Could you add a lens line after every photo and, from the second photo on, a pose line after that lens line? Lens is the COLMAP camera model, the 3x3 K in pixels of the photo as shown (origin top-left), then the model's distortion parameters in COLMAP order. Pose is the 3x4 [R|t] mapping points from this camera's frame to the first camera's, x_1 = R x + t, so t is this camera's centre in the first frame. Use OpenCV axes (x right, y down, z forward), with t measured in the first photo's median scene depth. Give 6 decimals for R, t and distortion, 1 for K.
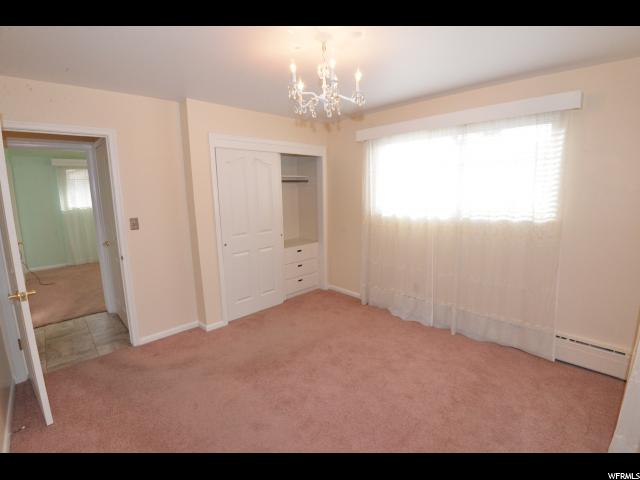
lens RADIAL K [[311.7, 0, 320.0], [0, 311.7, 240.0], [0, 0, 1]] dist [-0.001091, -0.000180]
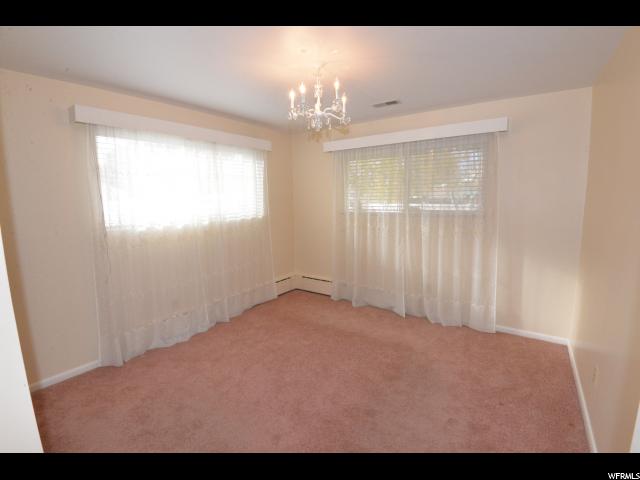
lens RADIAL K [[311.7, 0, 320.0], [0, 311.7, 240.0], [0, 0, 1]] dist [-0.001091, -0.000180]
pose [[-0.198694, -0.129522, 0.971465, -0.824176], [0.169540, 0.971742, 0.164235, -0.141303], [-0.965286, 0.197334, -0.171121, 0.912634]]
